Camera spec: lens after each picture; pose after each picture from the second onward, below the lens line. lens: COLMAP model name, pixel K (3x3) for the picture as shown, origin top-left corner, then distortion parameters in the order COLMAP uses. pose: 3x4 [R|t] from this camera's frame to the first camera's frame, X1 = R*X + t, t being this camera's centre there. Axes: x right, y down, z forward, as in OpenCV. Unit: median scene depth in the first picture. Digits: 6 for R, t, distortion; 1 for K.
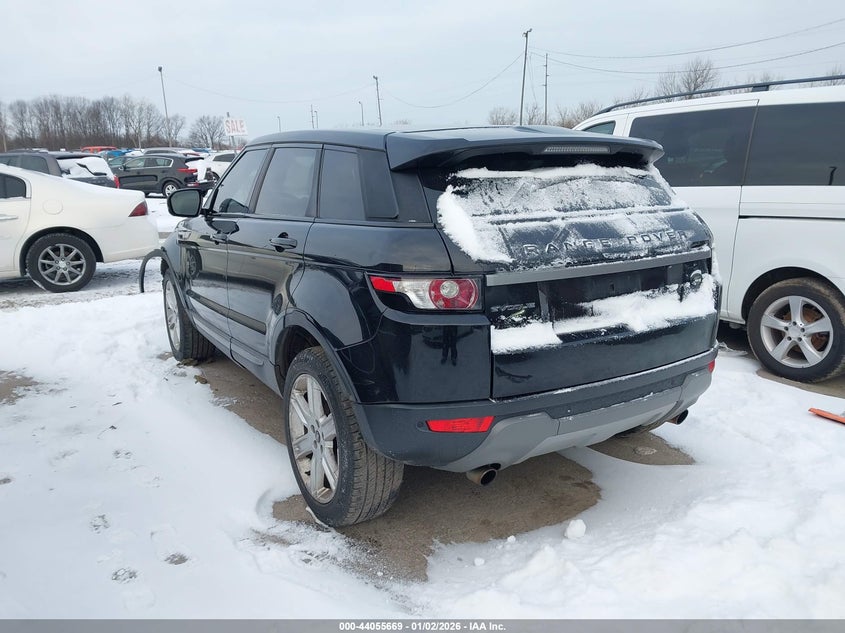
lens RADIAL K [[663.5, 0, 425.3], [0, 663.5, 322.3], [0, 0, 1]] dist [0.033576, -0.003864]
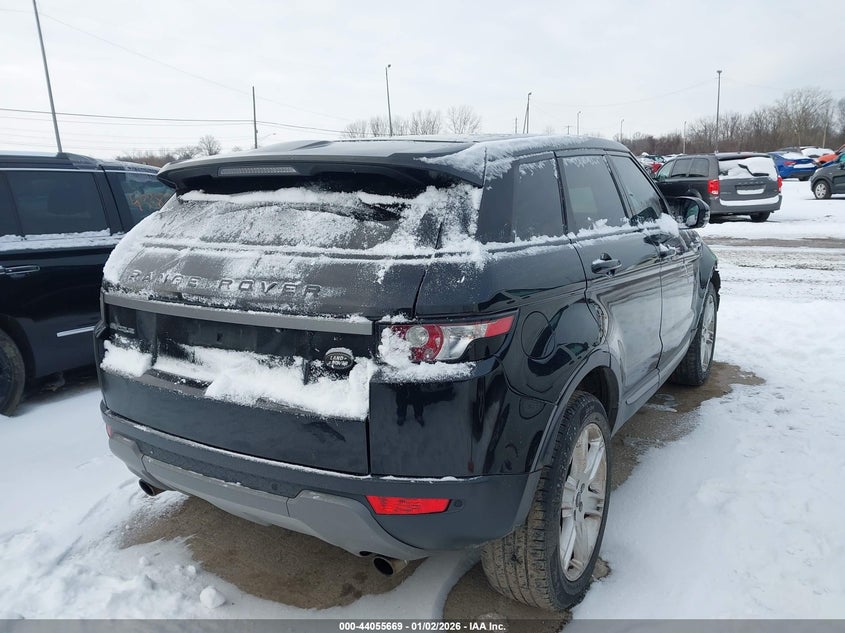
lens RADIAL K [[663.5, 0, 418.5], [0, 663.5, 319.7], [0, 0, 1]] dist [0.033576, -0.003864]
pose [[0.466113, 0.188779, -0.864350, 1.066980], [-0.187955, 0.975798, 0.111763, -0.205103], [0.864530, 0.110365, 0.490314, 0.772776]]
